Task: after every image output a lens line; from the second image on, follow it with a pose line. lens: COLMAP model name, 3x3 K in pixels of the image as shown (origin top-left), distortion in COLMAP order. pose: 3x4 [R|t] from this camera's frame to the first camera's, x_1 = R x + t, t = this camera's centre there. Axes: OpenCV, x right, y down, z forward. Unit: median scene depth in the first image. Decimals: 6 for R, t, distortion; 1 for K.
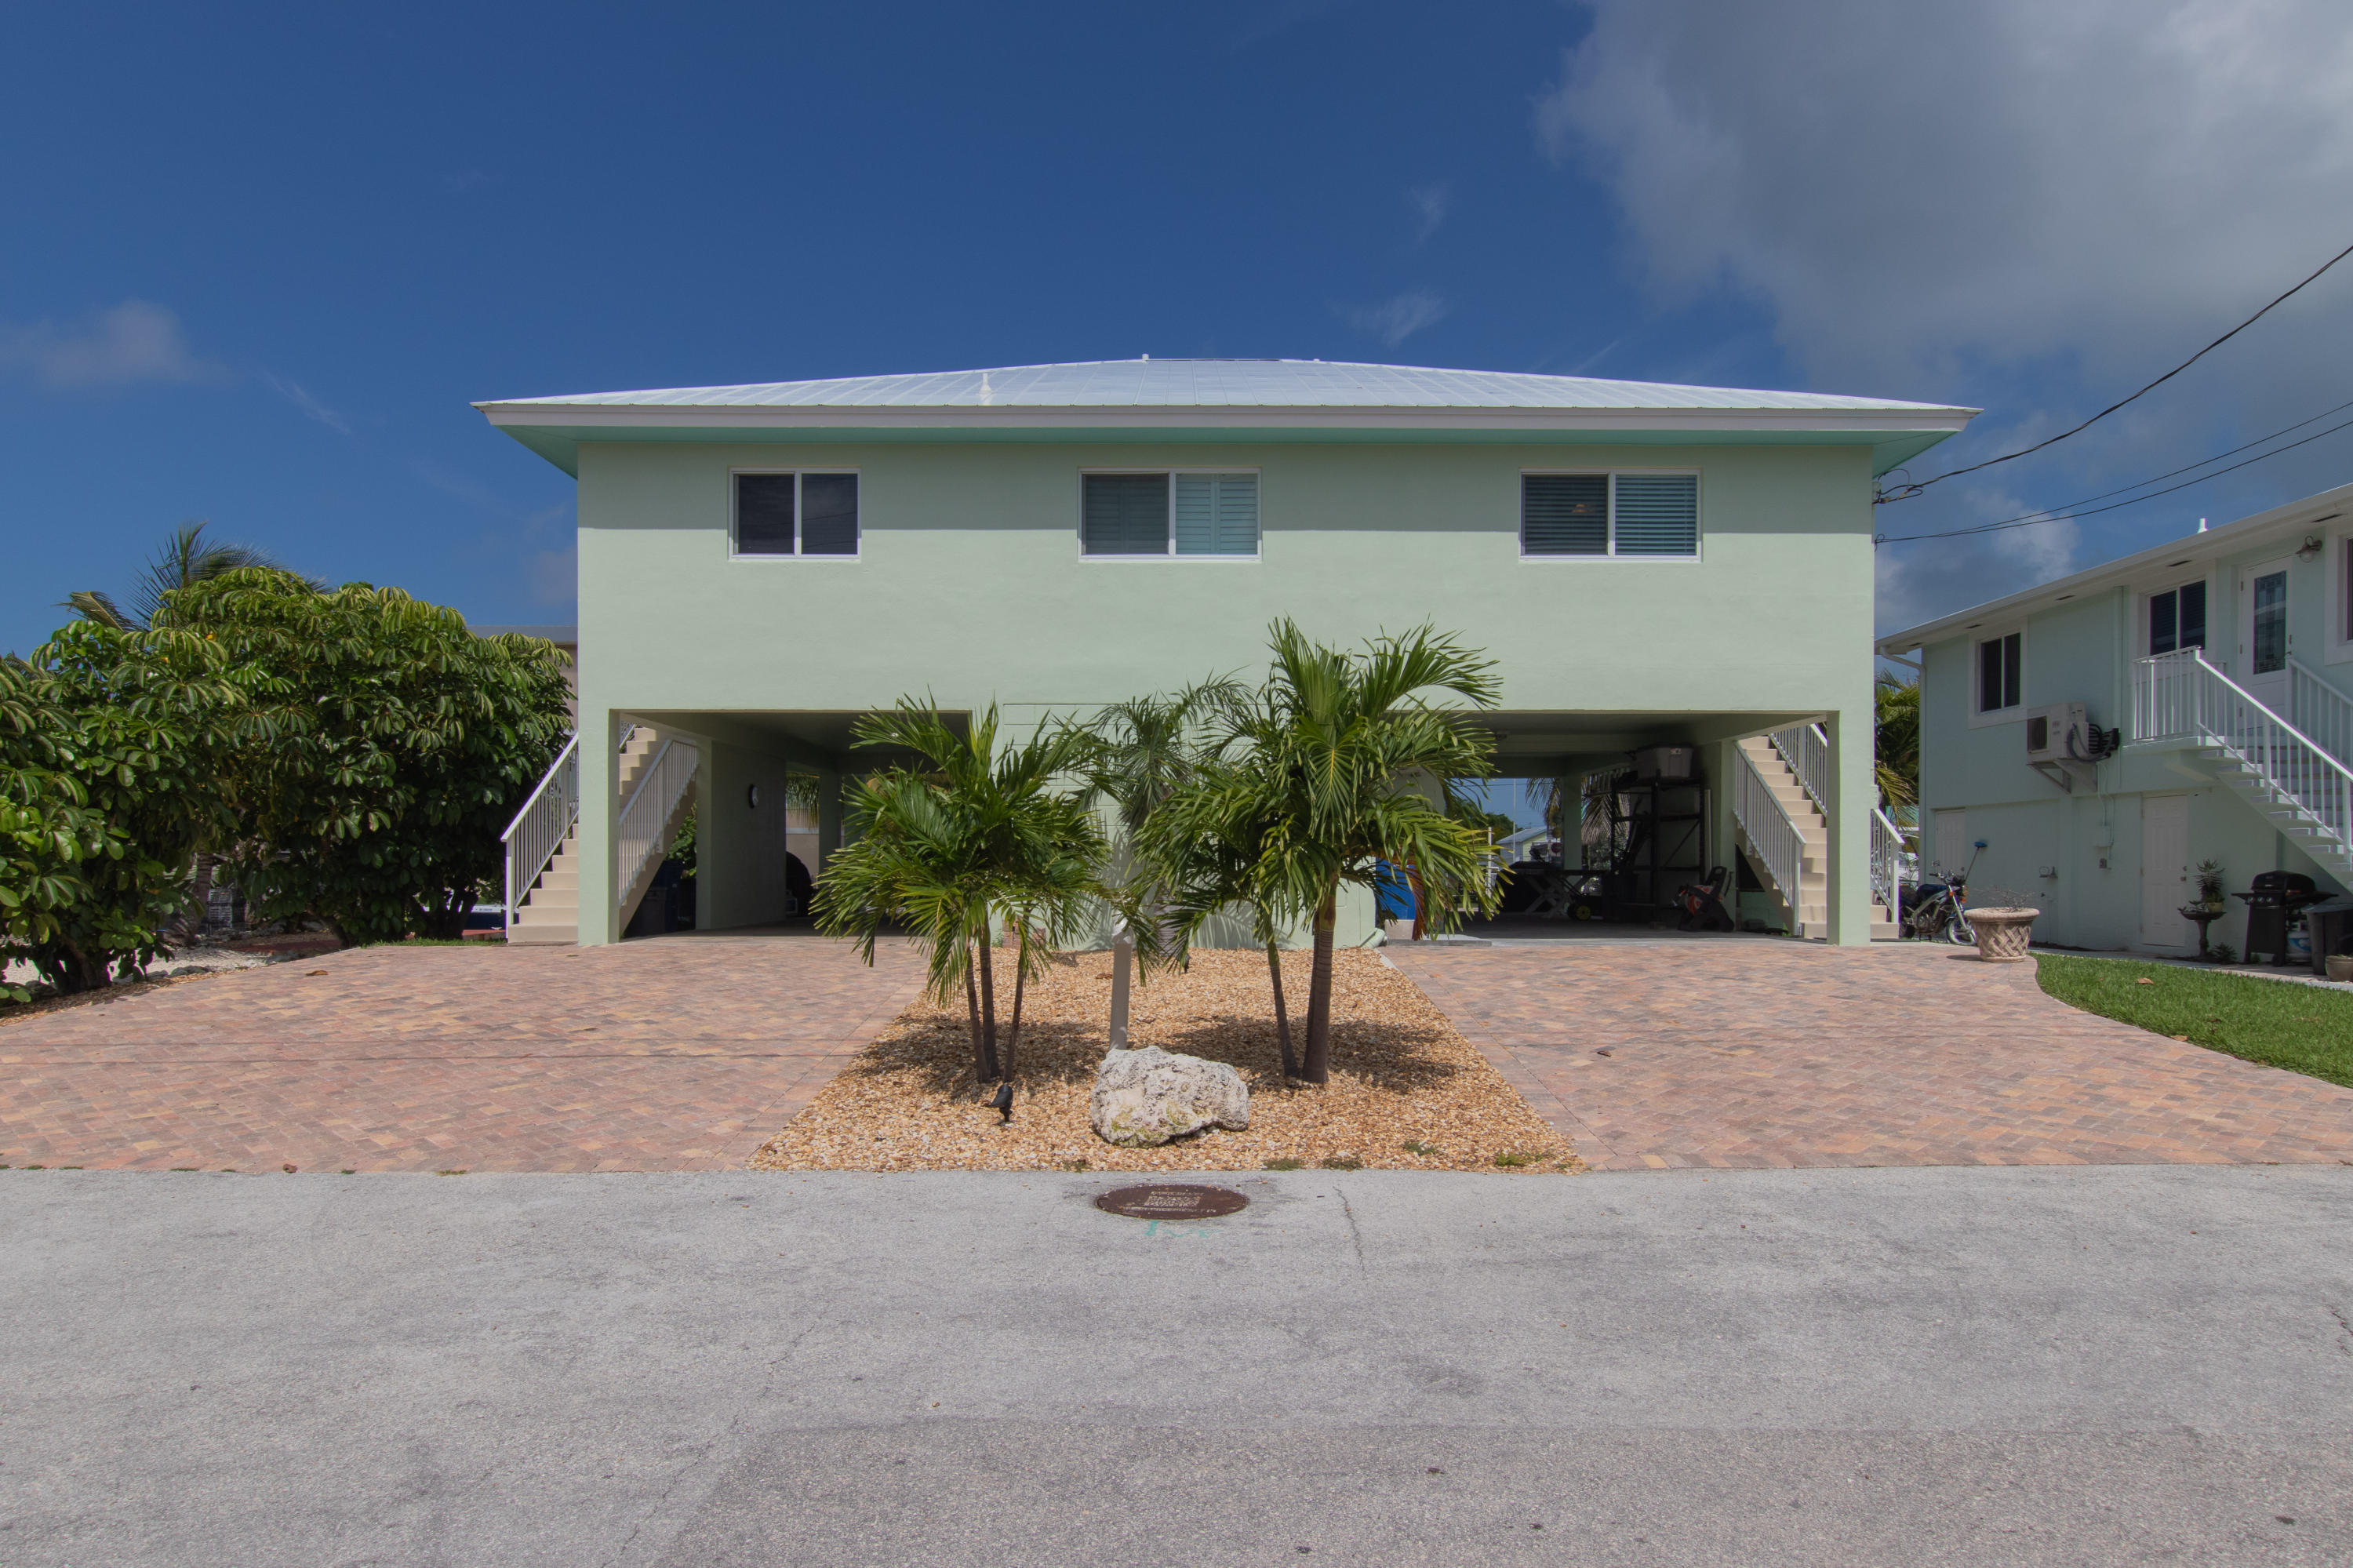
lens RADIAL K [[1420.0, 0, 1176.4], [0, 1420.0, 802.6], [0, 0, 1]] dist [-0.002978, -0.000945]
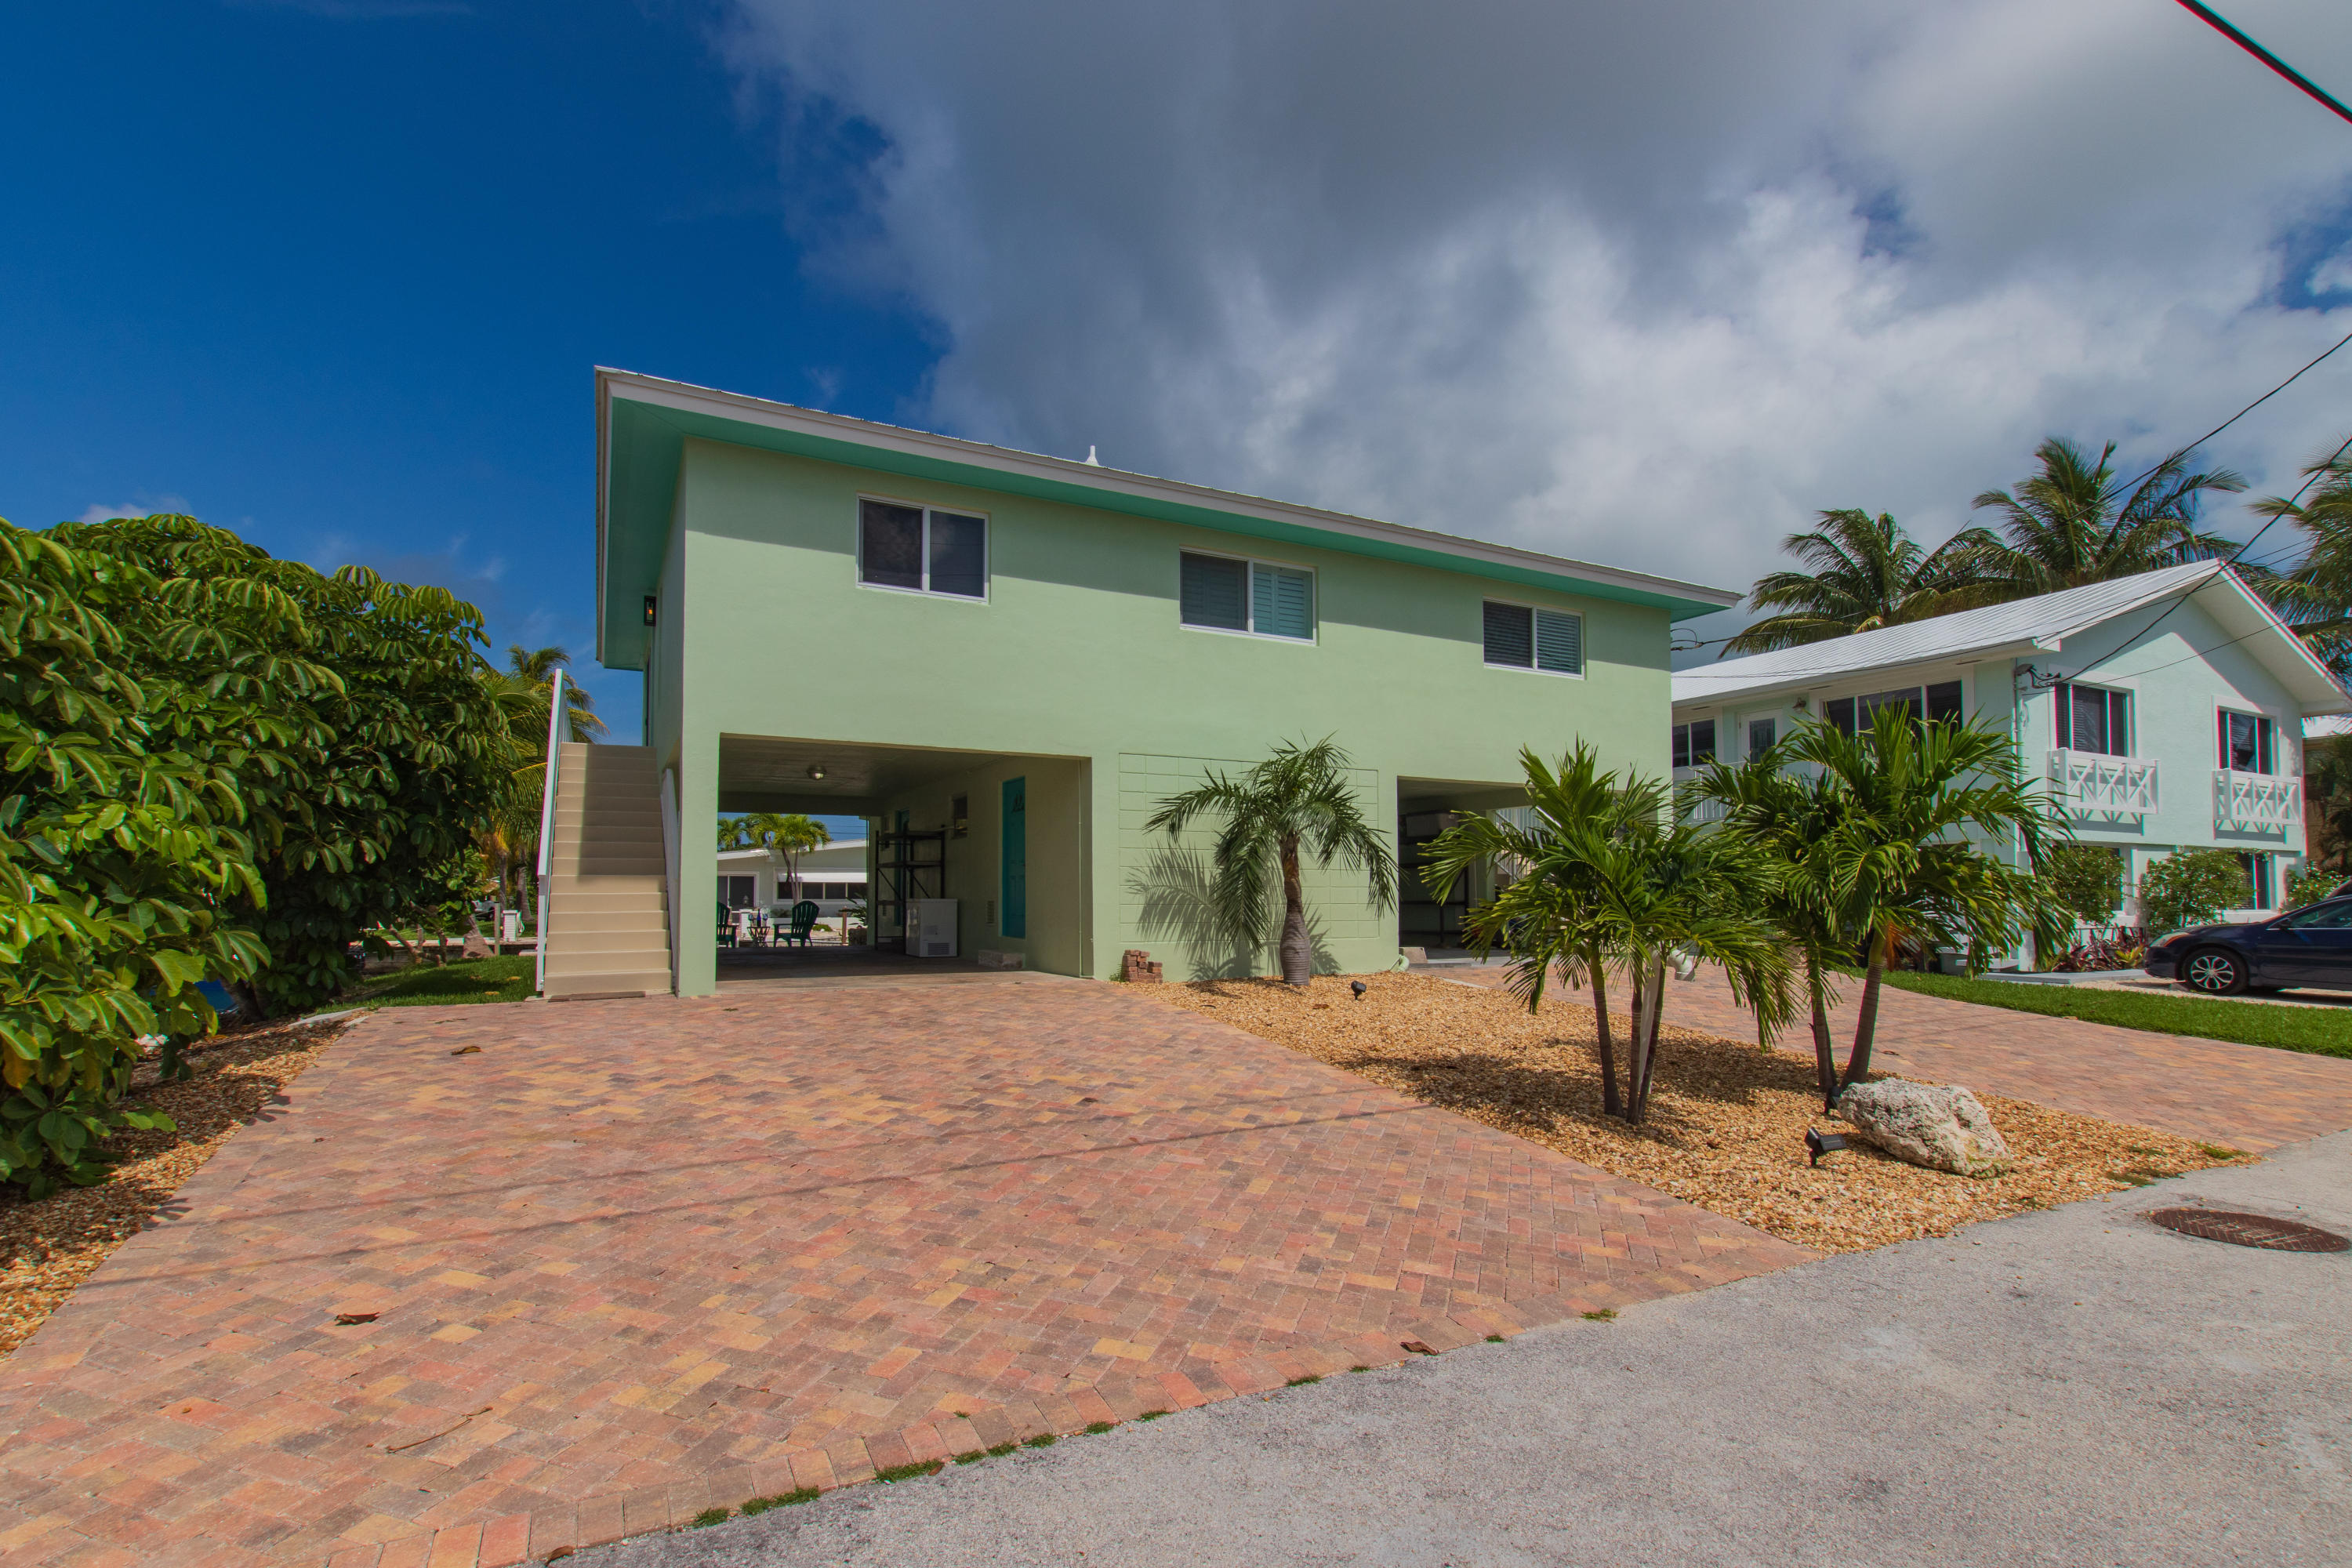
lens RADIAL K [[1078.7, 0, 1190.5], [0, 1078.7, 818.5], [0, 0, 1]] dist [0.004278, -0.003122]
pose [[0.893452, 0.032493, 0.447982, -0.432315], [-0.019811, 0.999260, -0.032966, 0.005308], [-0.448722, 0.020578, 0.893434, 0.247472]]
